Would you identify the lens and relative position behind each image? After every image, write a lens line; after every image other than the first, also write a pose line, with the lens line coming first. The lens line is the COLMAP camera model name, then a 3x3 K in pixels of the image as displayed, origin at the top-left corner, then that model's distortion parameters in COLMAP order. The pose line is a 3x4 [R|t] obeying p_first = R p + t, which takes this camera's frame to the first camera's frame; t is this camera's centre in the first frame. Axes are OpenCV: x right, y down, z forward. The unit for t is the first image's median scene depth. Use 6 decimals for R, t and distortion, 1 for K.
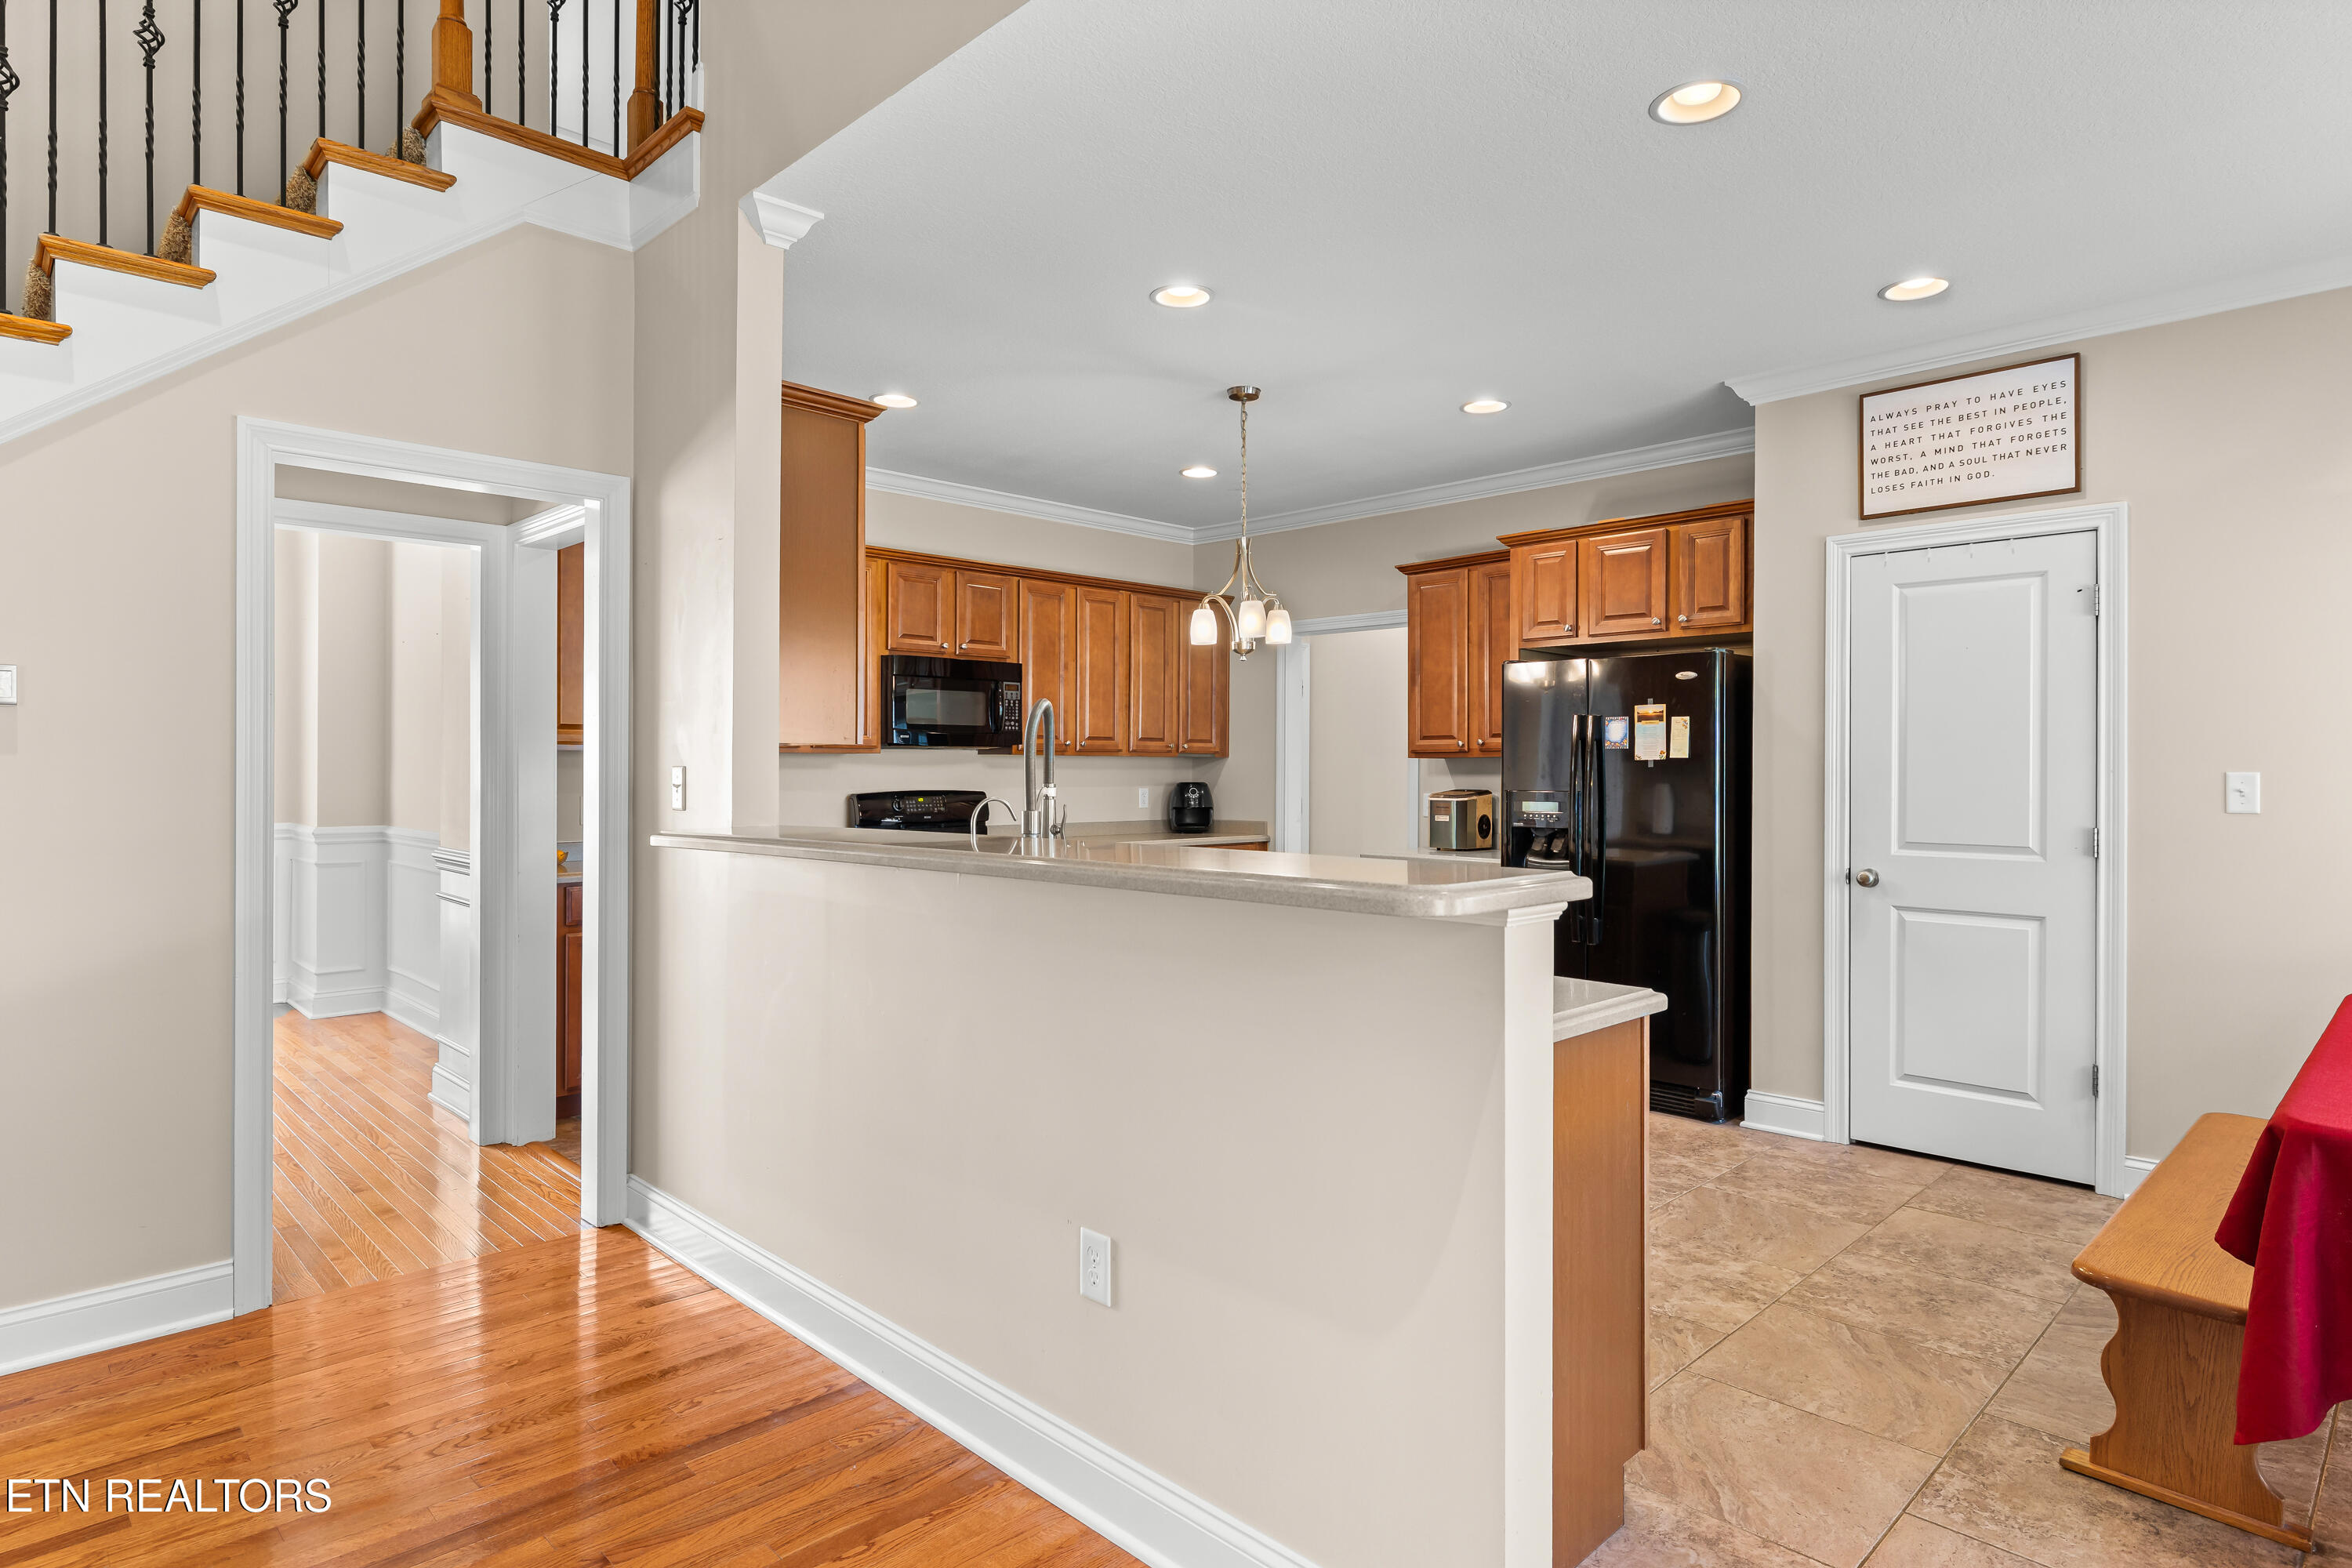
lens RADIAL K [[1277.4, 0, 1181.9], [0, 1277.4, 770.5], [0, 0, 1]] dist [-0.002078, -0.000657]
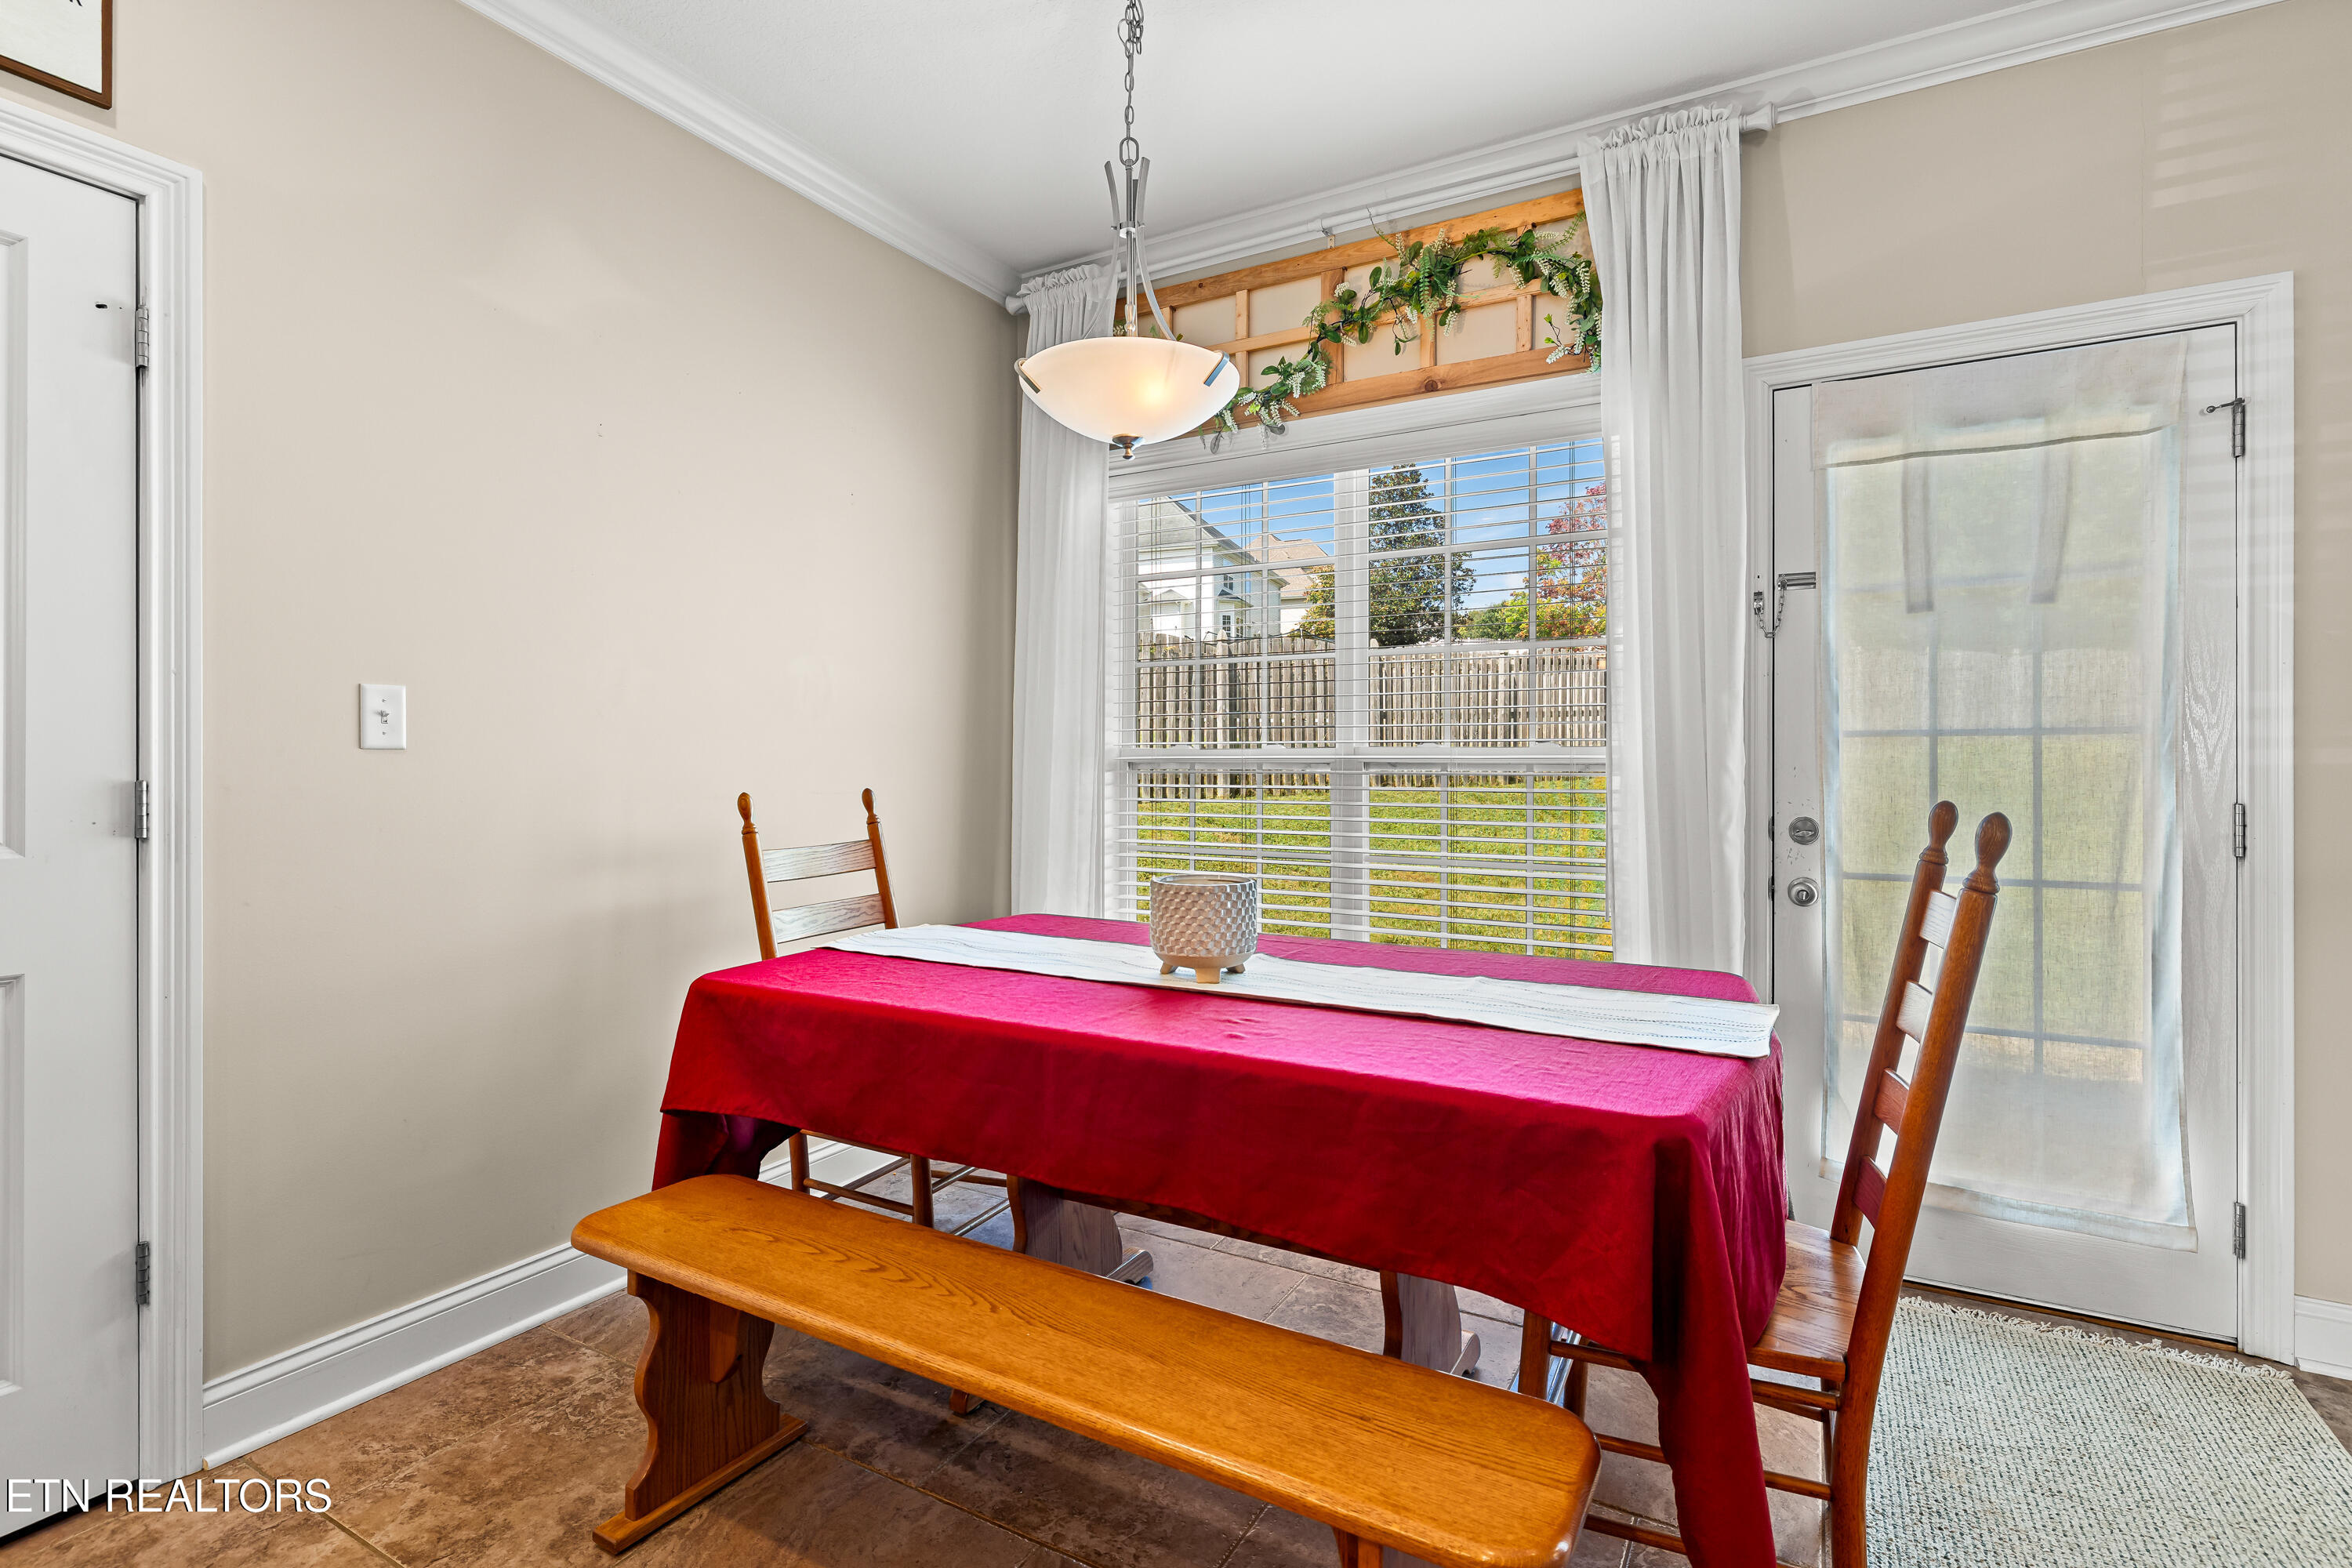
lens RADIAL K [[1164.2, 0, 1159.2], [0, 1164.2, 768.8], [0, 0, 1]] dist [0.002753, 0.000195]
pose [[-0.270330, 0.000268, 0.962768, 0.129141], [0.003801, 0.999992, 0.000789, 0.035229], [-0.962760, 0.003872, -0.270329, 0.617864]]
